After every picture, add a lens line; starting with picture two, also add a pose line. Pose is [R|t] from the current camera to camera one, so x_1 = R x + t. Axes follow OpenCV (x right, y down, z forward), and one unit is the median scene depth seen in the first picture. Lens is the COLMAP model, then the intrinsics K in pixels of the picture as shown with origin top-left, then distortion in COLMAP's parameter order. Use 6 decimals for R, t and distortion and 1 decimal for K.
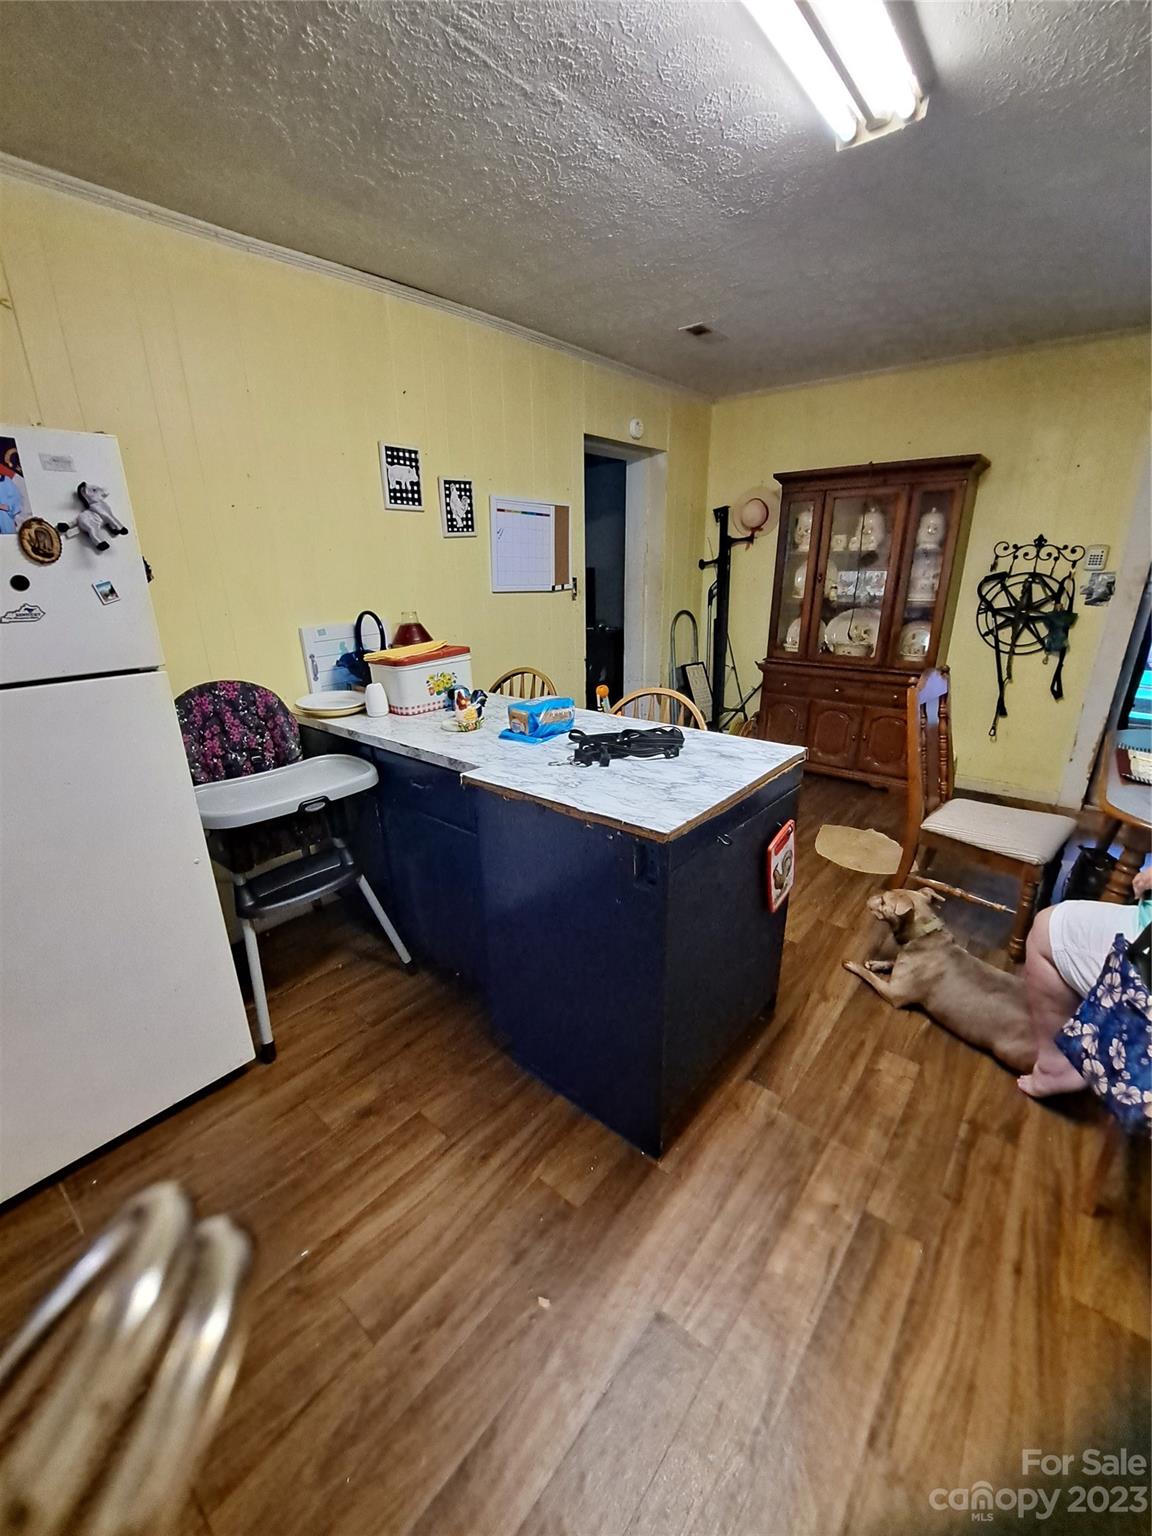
lens RADIAL K [[610.0, 0, 576.0], [0, 610.0, 778.4], [0, 0, 1]] dist [-0.014307, -0.000525]
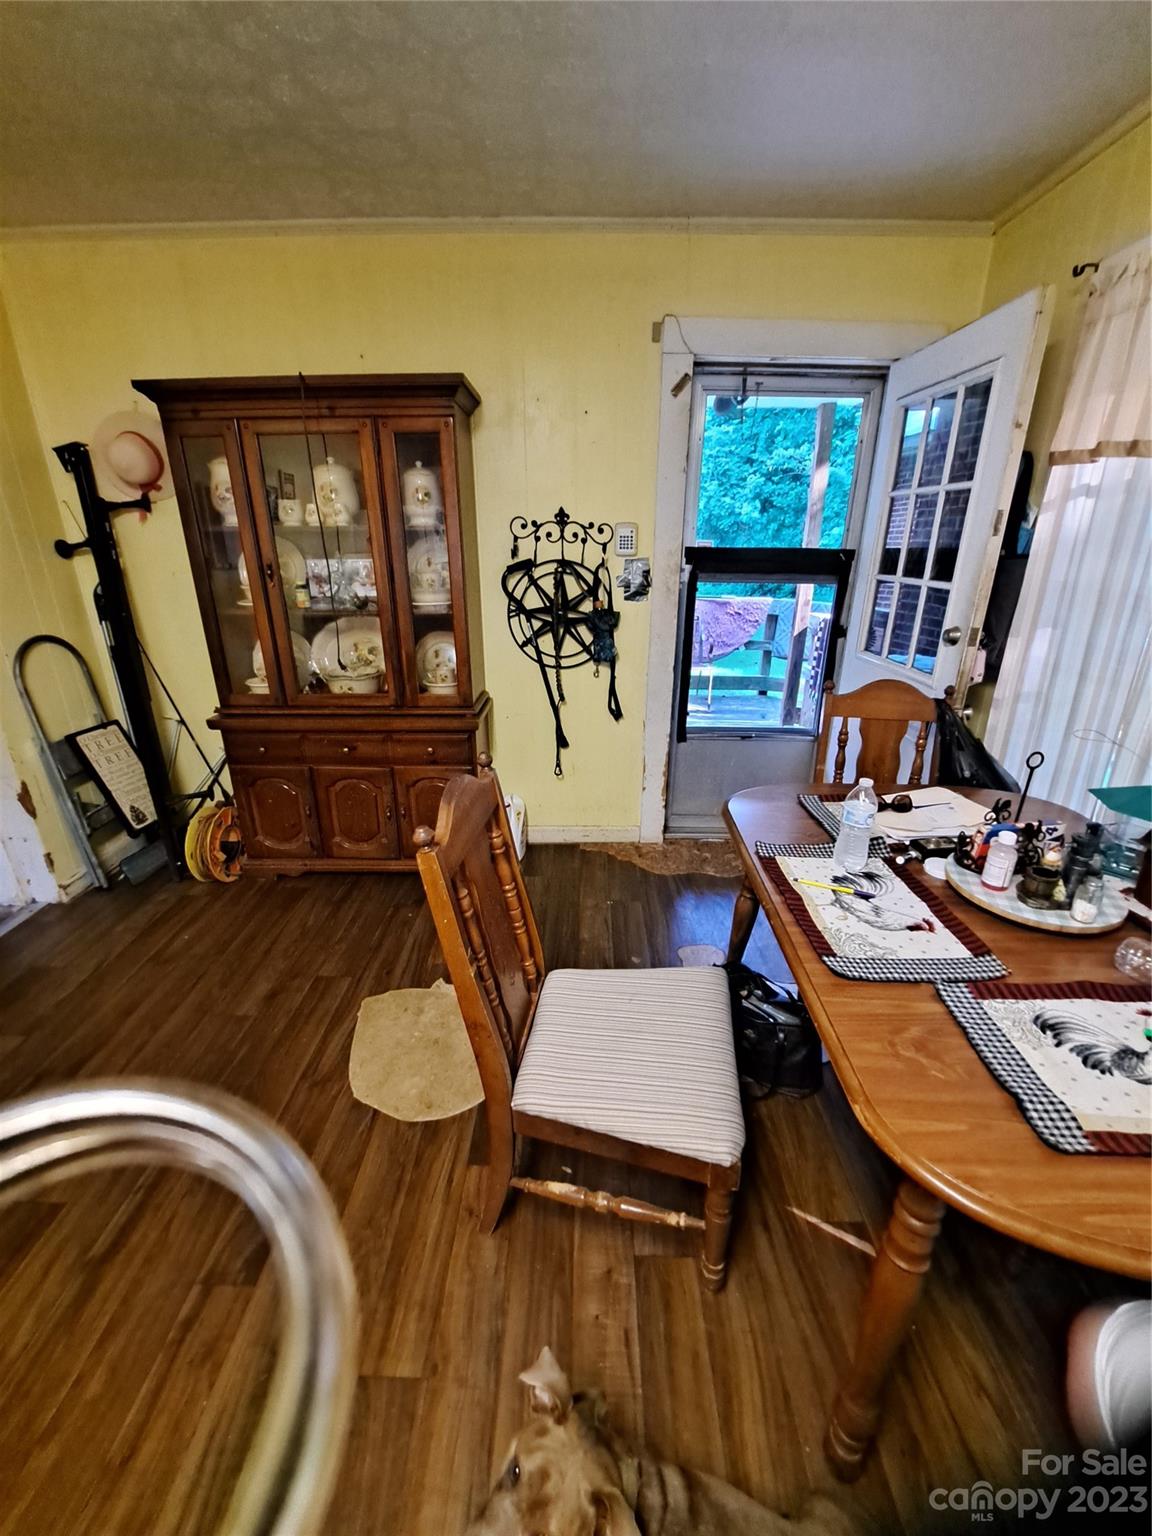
lens RADIAL K [[610.0, 0, 576.0], [0, 610.0, 778.4], [0, 0, 1]] dist [-0.014307, -0.000525]
pose [[0.773592, -0.220711, 0.594006, 0.256445], [0.203807, 0.974237, 0.096567, -0.141456], [-0.600016, 0.046359, 0.798644, 0.387867]]
